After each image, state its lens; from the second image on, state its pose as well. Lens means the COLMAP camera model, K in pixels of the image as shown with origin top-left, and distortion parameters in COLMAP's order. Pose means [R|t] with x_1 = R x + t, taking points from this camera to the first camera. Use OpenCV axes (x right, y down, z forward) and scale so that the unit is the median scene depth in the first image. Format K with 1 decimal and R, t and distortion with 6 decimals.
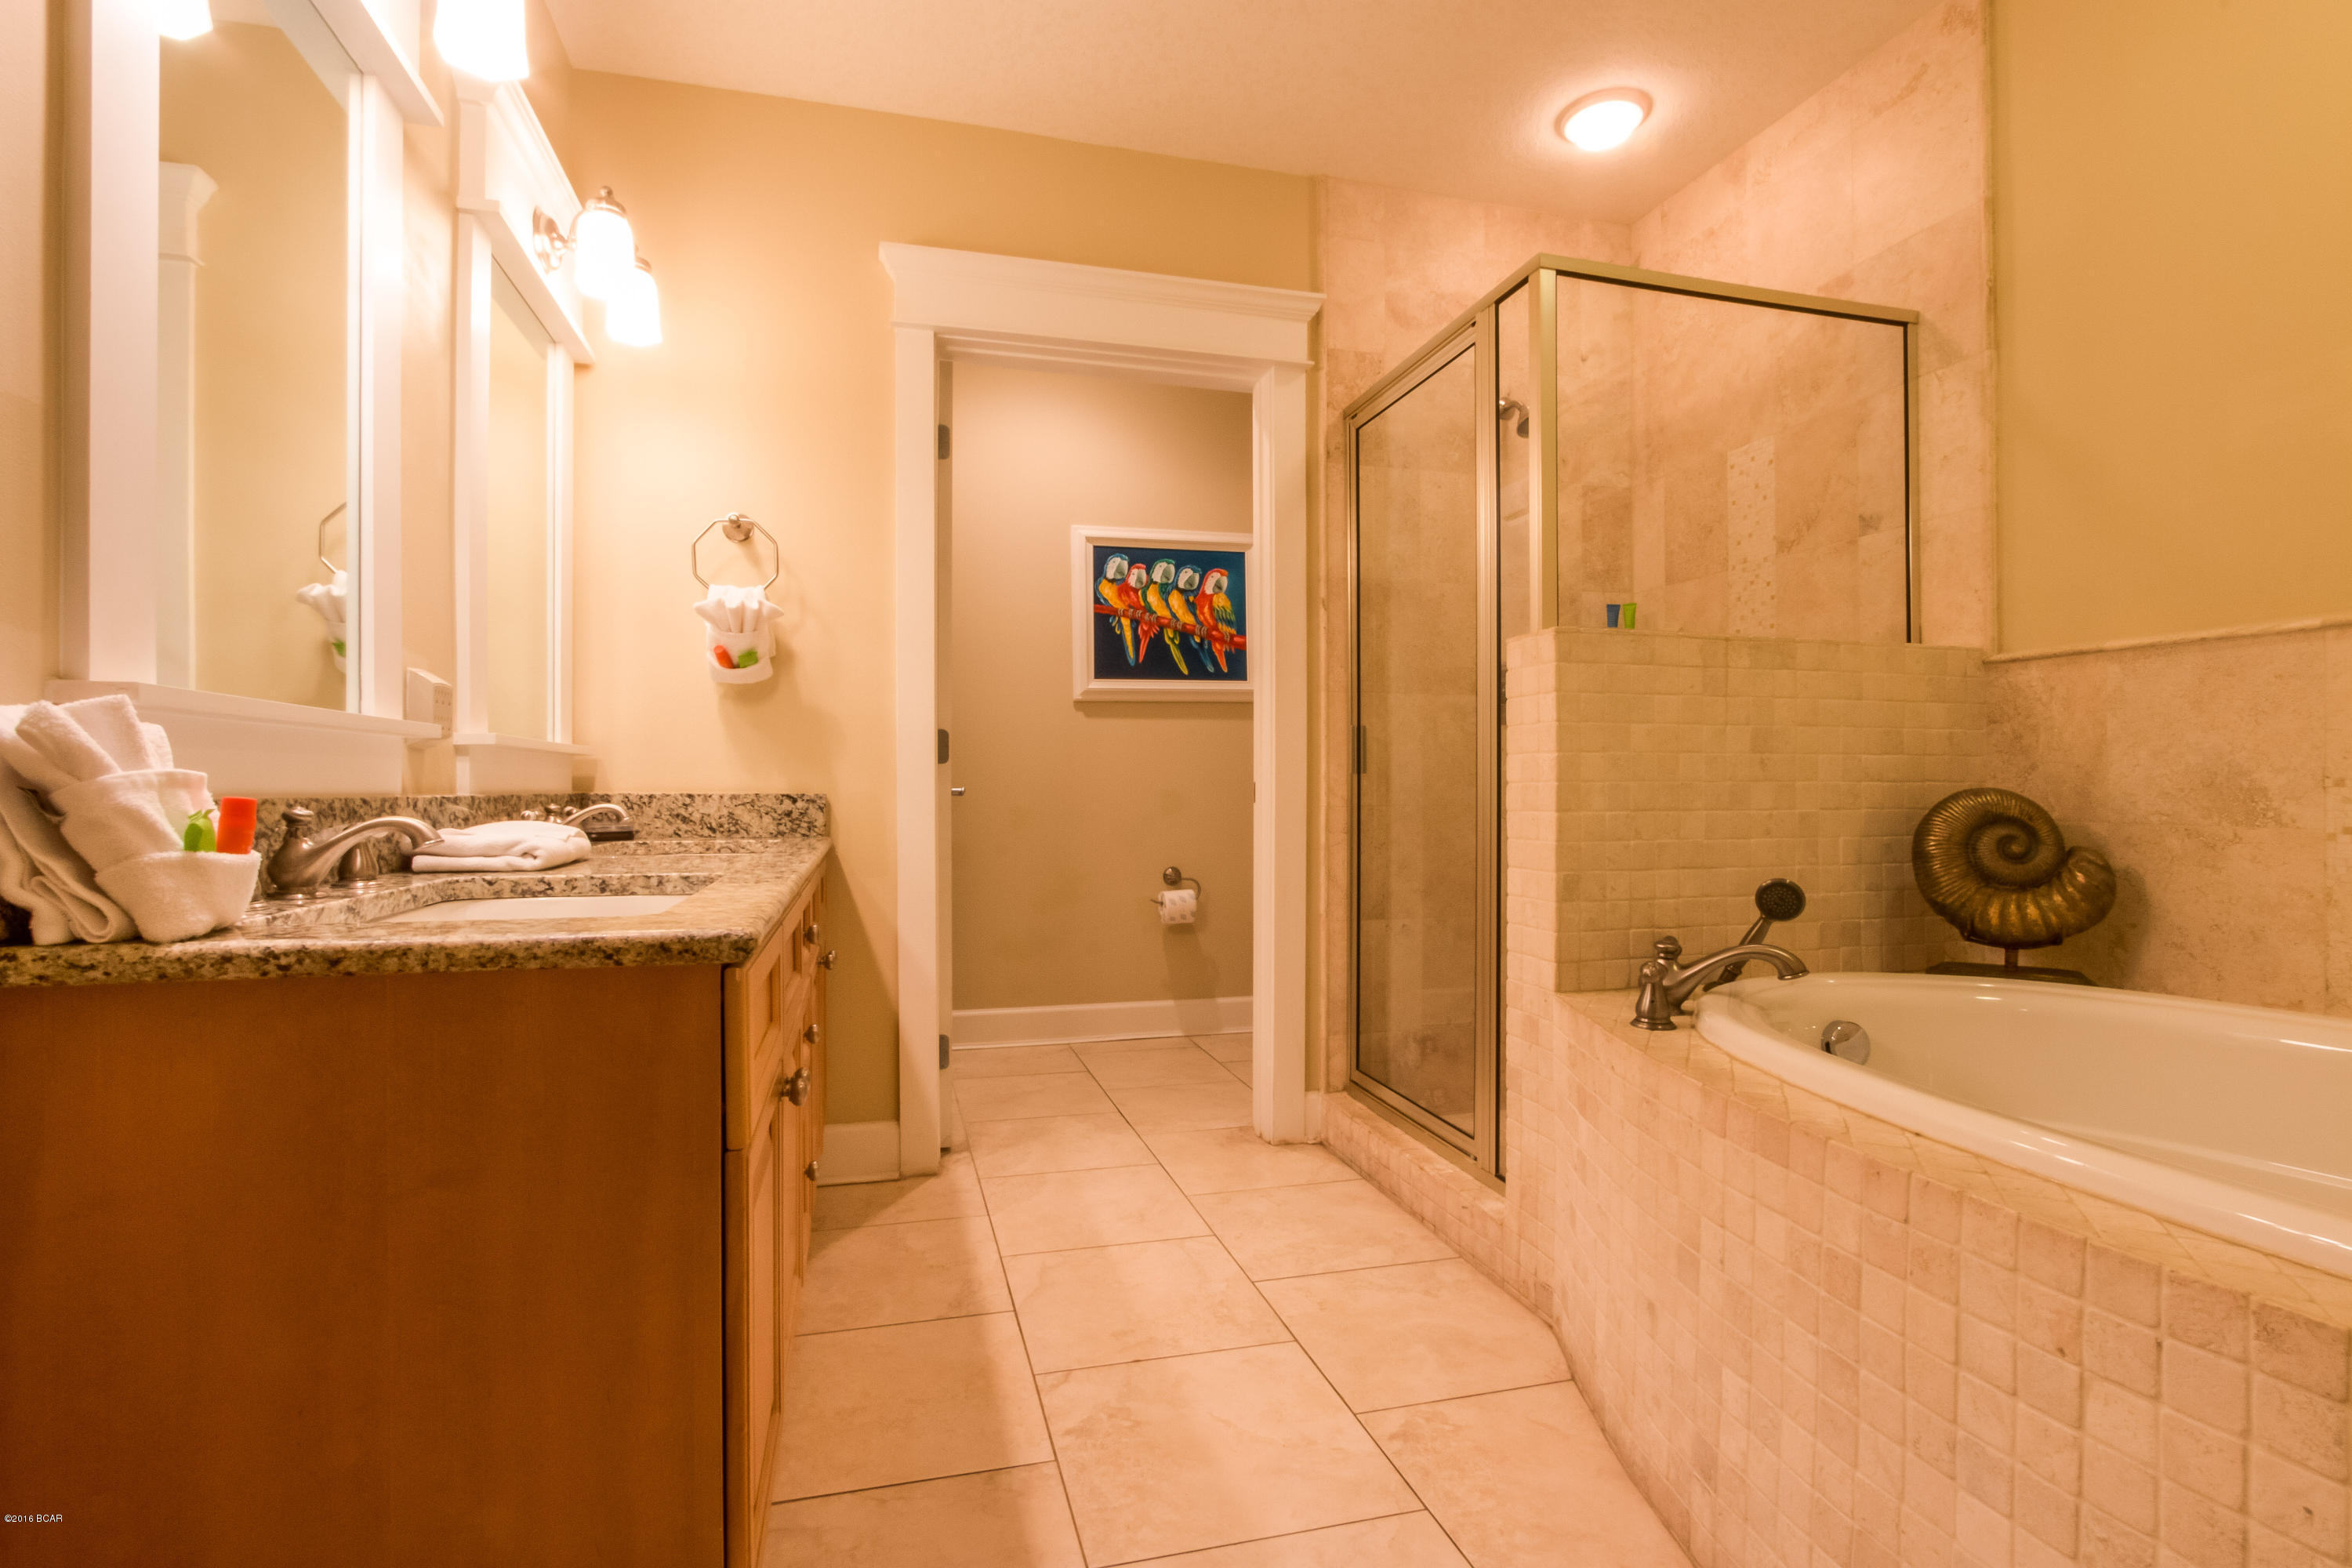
lens RADIAL K [[1088.2, 0, 1176.3], [0, 1088.2, 791.3], [0, 0, 1]] dist [-0.016240, 0.004393]
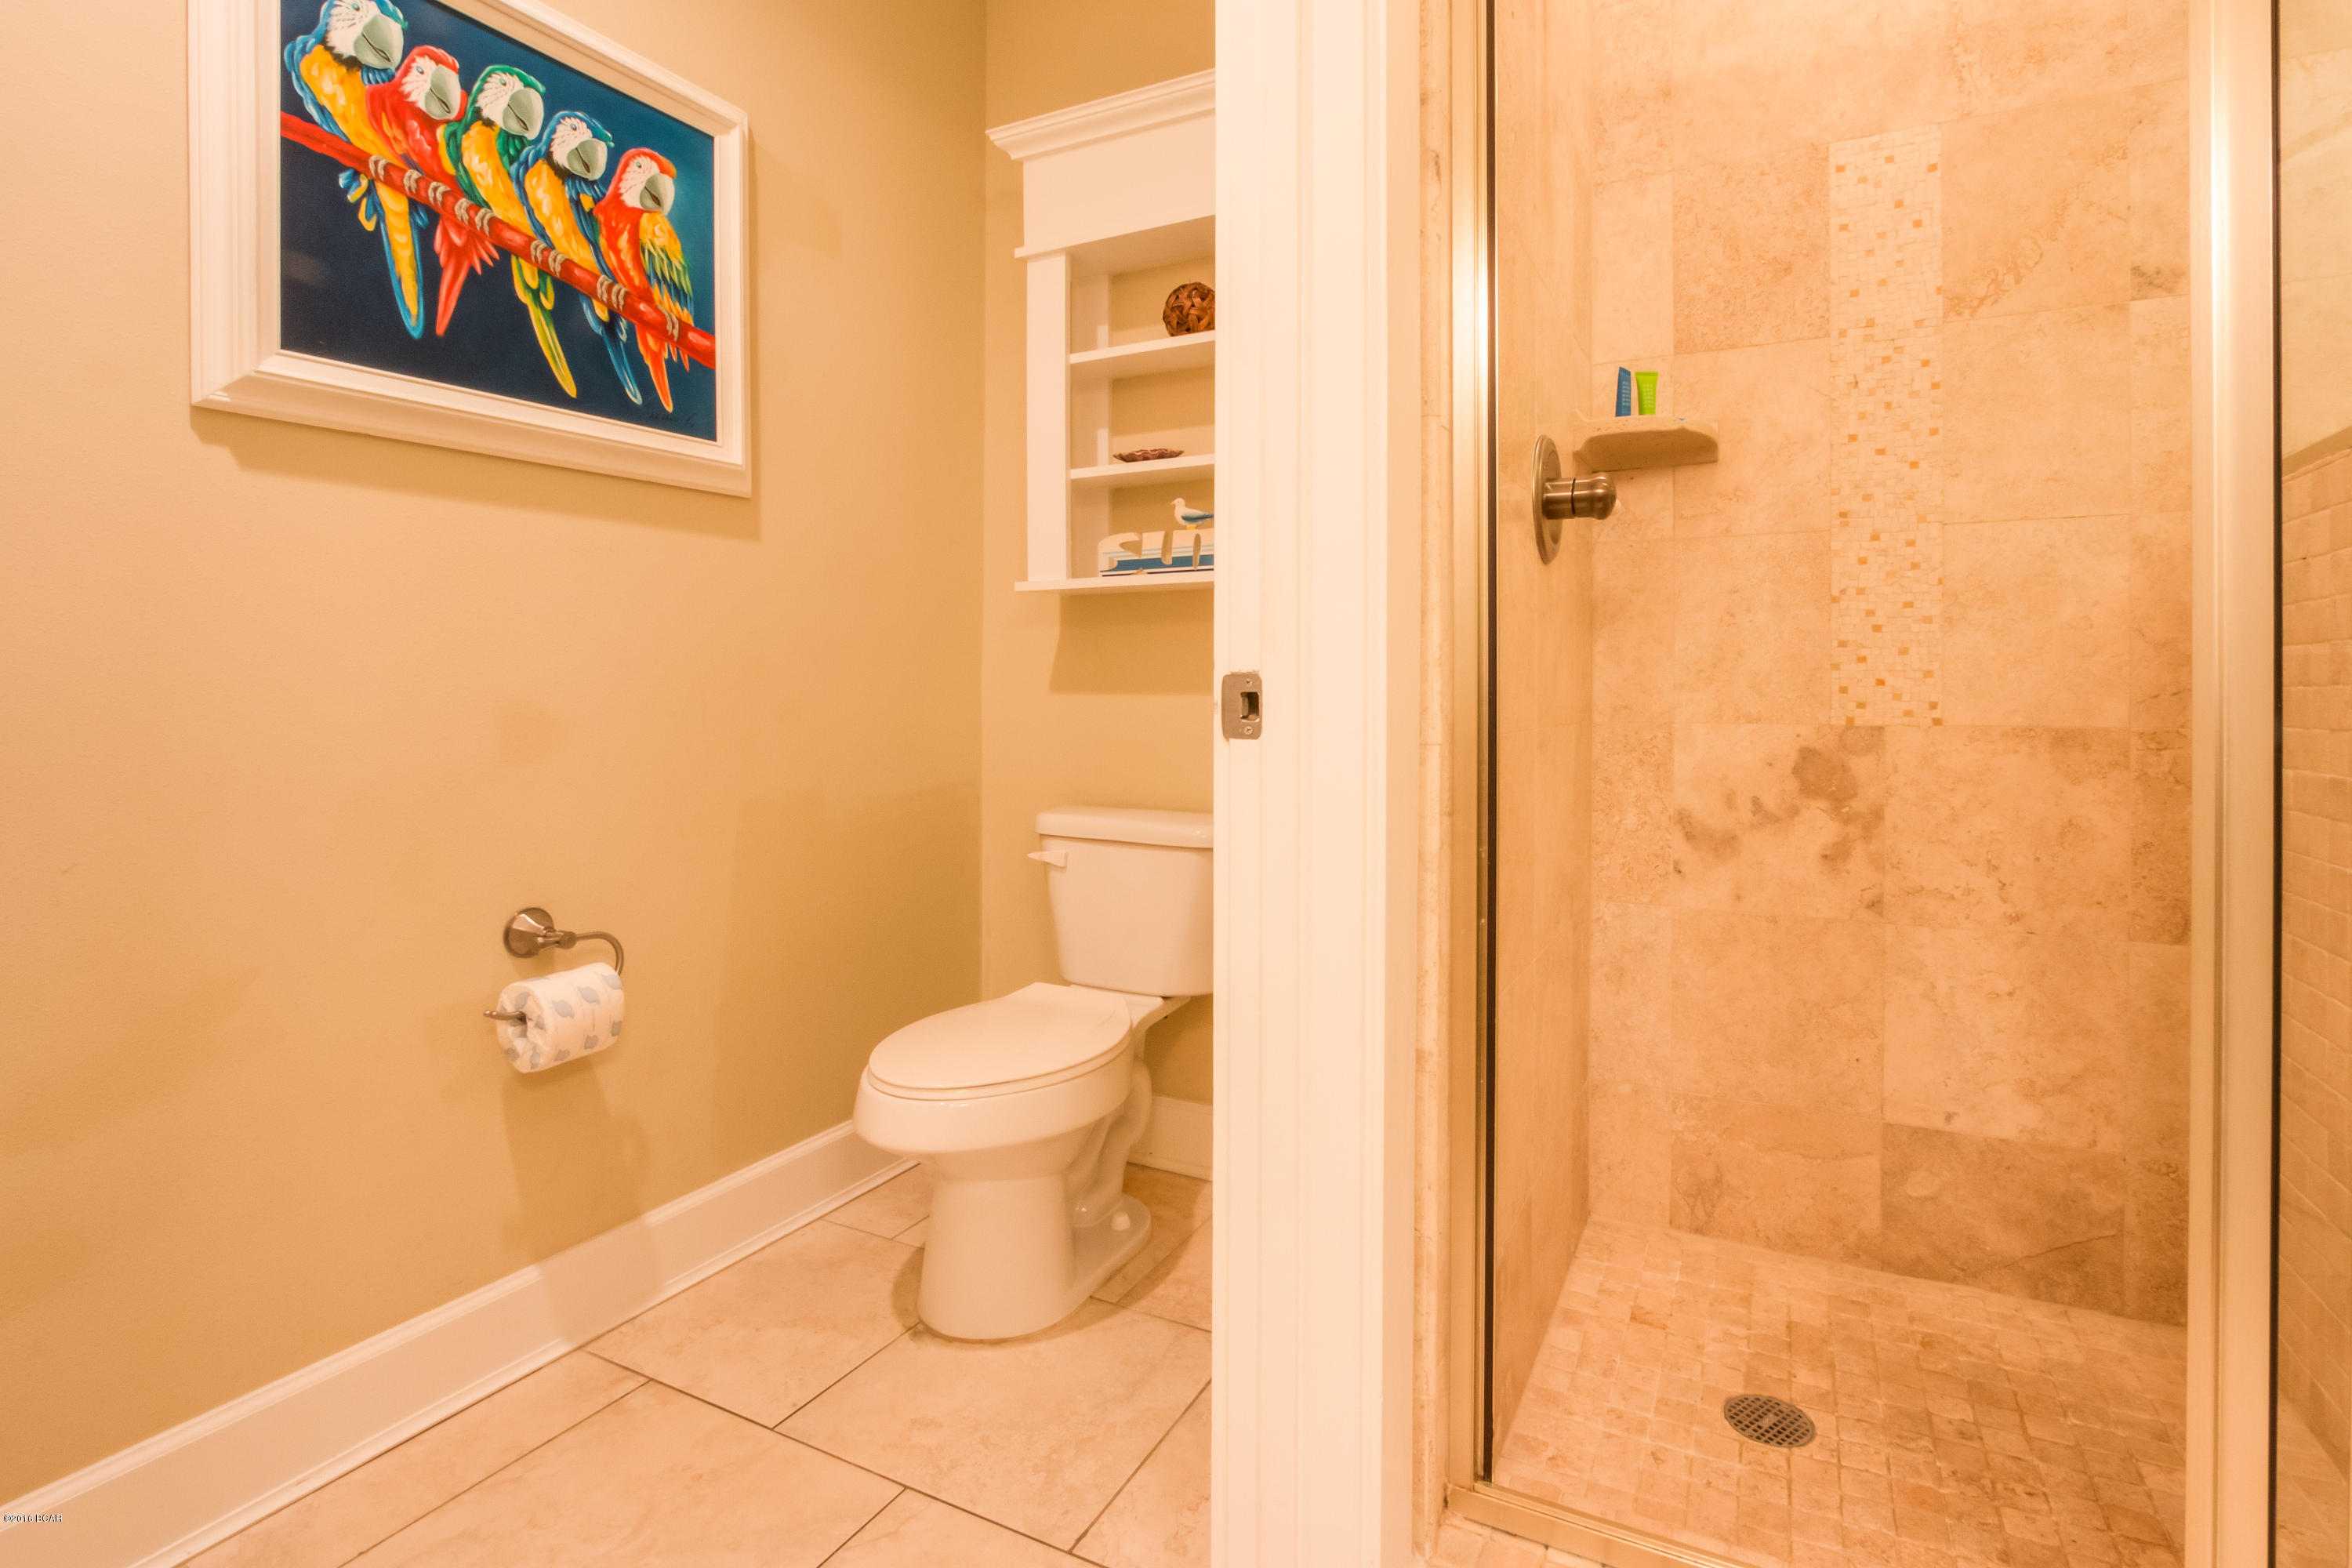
lens RADIAL K [[1088.2, 0, 1159.8], [0, 1088.2, 690.4], [0, 0, 1]] dist [-0.016240, 0.004393]
pose [[0.669063, 0.001053, 0.743205, -0.135104], [0.003866, 0.999981, -0.004897, -0.001770], [-0.743196, 0.006149, 0.669046, 0.597191]]
